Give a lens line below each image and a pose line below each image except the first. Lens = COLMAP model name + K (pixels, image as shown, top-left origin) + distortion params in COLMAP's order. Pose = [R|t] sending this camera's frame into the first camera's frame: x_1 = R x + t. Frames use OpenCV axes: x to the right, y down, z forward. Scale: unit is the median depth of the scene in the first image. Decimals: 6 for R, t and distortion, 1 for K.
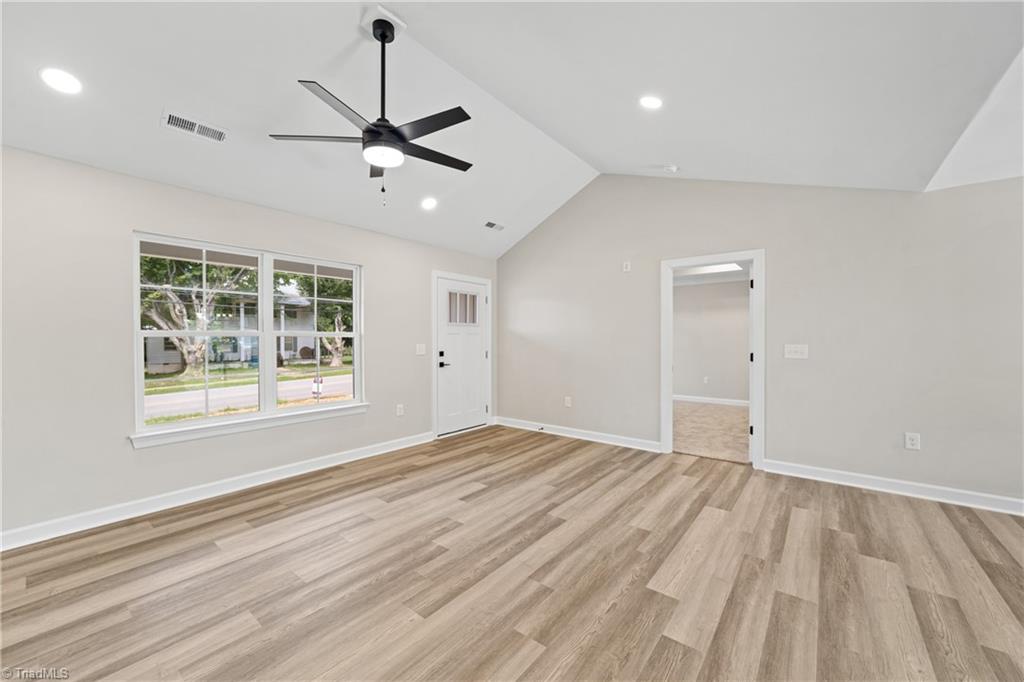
lens RADIAL K [[395.1, 0, 521.6], [0, 395.1, 342.1], [0, 0, 1]] dist [-0.018396, 0.005163]
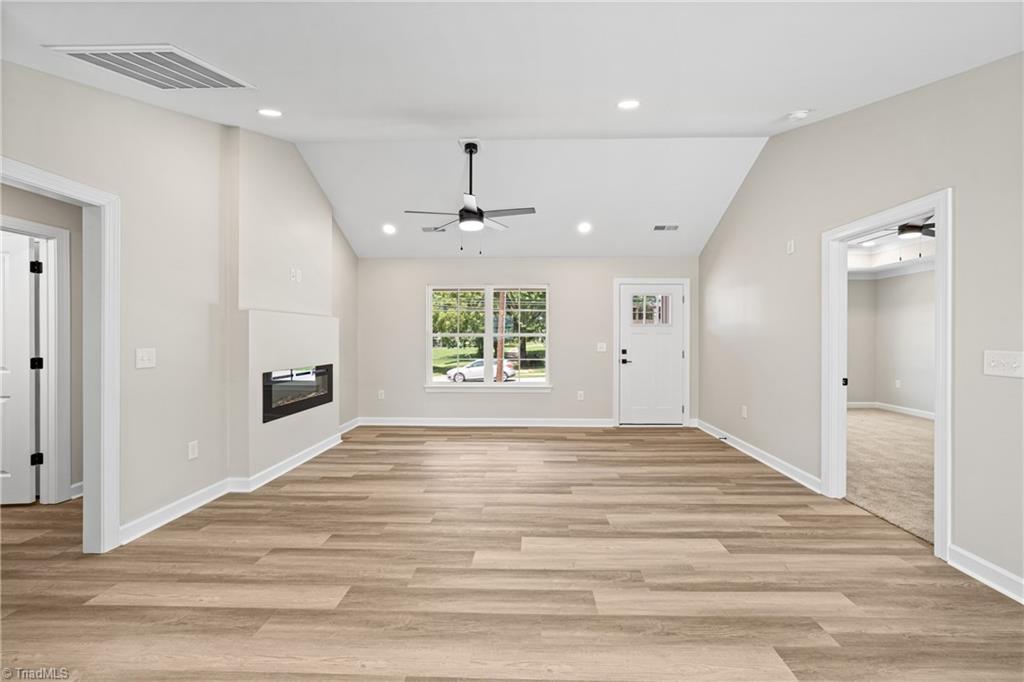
lens RADIAL K [[395.1, 0, 523.6], [0, 395.1, 339.5], [0, 0, 1]] dist [-0.018396, 0.005163]
pose [[0.596538, 0.004684, -0.802571, 0.826389], [-0.008162, 0.999967, -0.000231, -0.003920], [0.802543, 0.006688, 0.596557, 0.156234]]
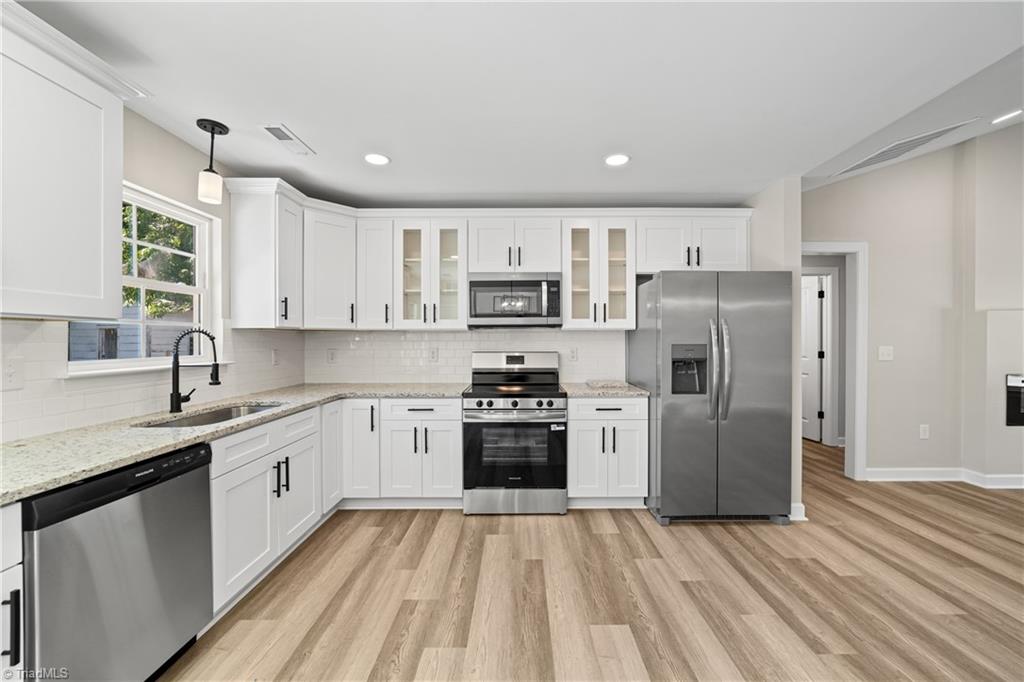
lens RADIAL K [[395.1, 0, 517.7], [0, 395.1, 341.4], [0, 0, 1]] dist [-0.018396, 0.005163]
pose [[-0.787844, 0.006750, -0.615838, 1.206455], [-0.001469, 0.999917, 0.012839, -0.005719], [0.615873, 0.011020, -0.787768, 0.237294]]
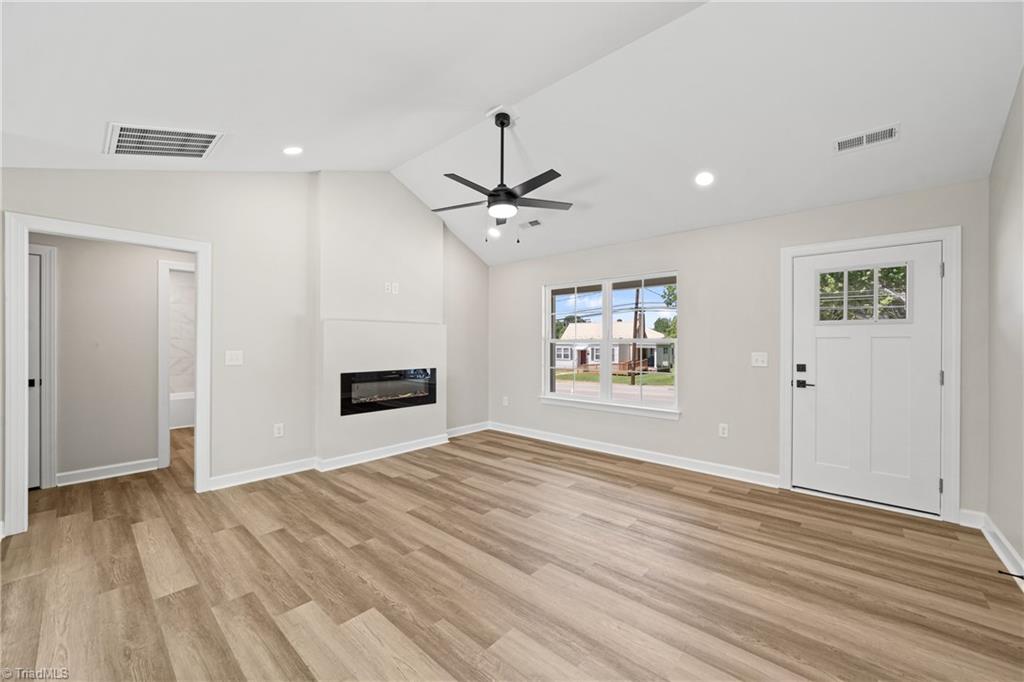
lens RADIAL K [[395.1, 0, 522.5], [0, 395.1, 343.4], [0, 0, 1]] dist [-0.018396, 0.005163]
pose [[-0.054979, 0.001611, -0.998486, 0.773503], [-0.011891, 0.999927, 0.002268, -0.012615], [0.998417, 0.011997, -0.054956, 0.874889]]
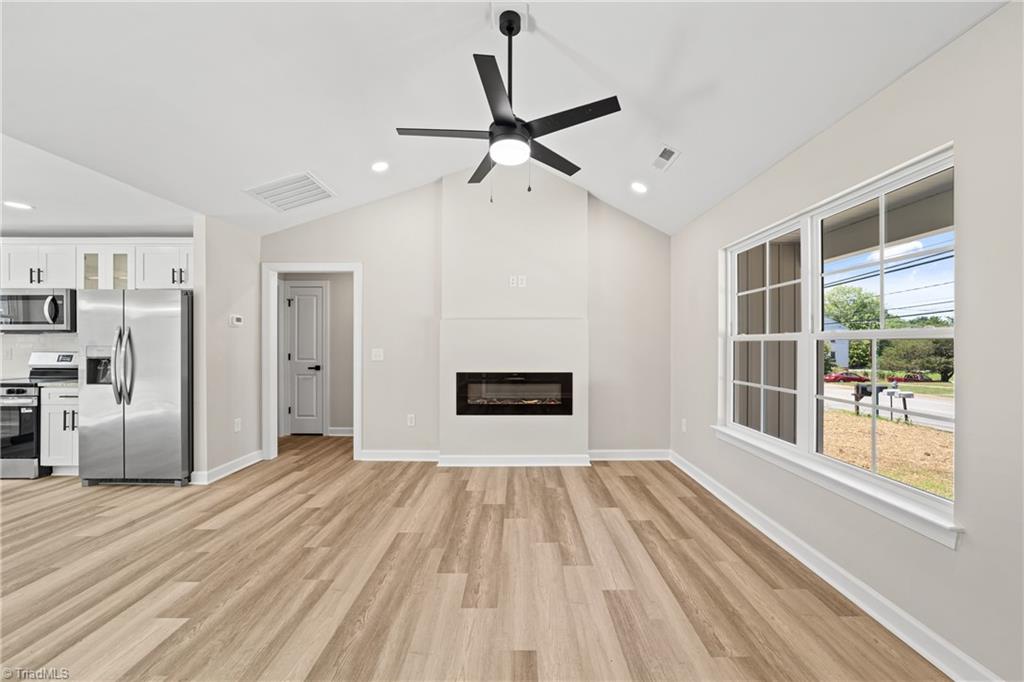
lens RADIAL K [[395.1, 0, 519.6], [0, 395.1, 343.0], [0, 0, 1]] dist [-0.018396, 0.005163]
pose [[-0.786422, 0.000096, -0.617690, 0.170169], [-0.005857, 0.999954, 0.007612, -0.012107], [0.617662, 0.009604, -0.786385, 1.348982]]
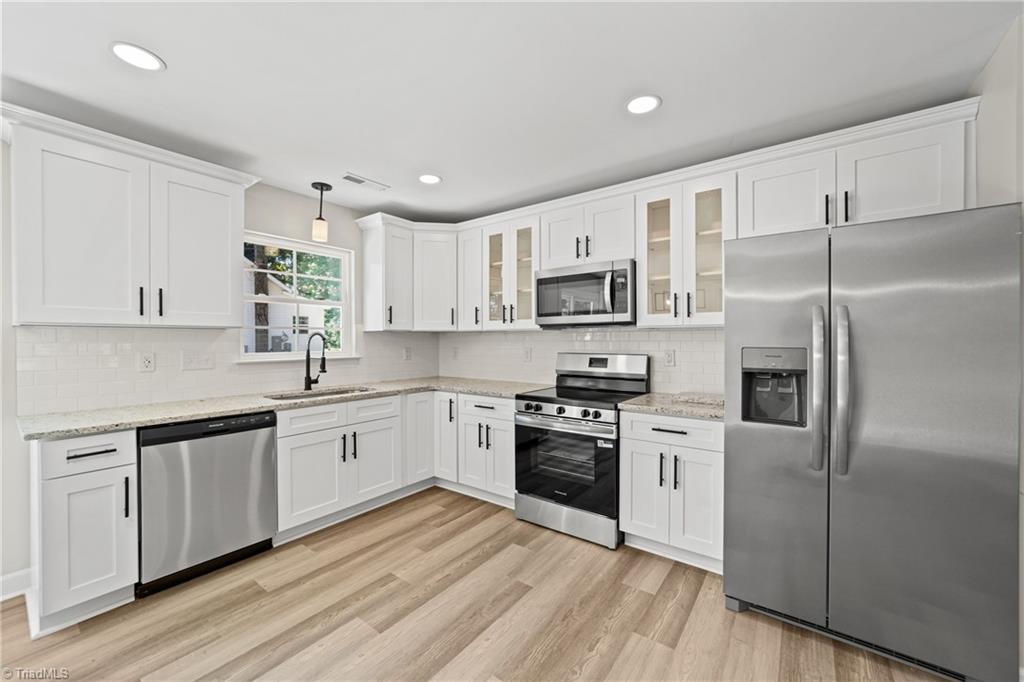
lens RADIAL K [[395.1, 0, 526.1], [0, 395.1, 341.2], [0, 0, 1]] dist [-0.018396, 0.005163]
pose [[-0.999494, 0.004740, -0.031455, 0.764219], [0.004344, 0.999910, 0.012657, -0.006050], [0.031512, 0.012514, -0.999425, 0.334626]]
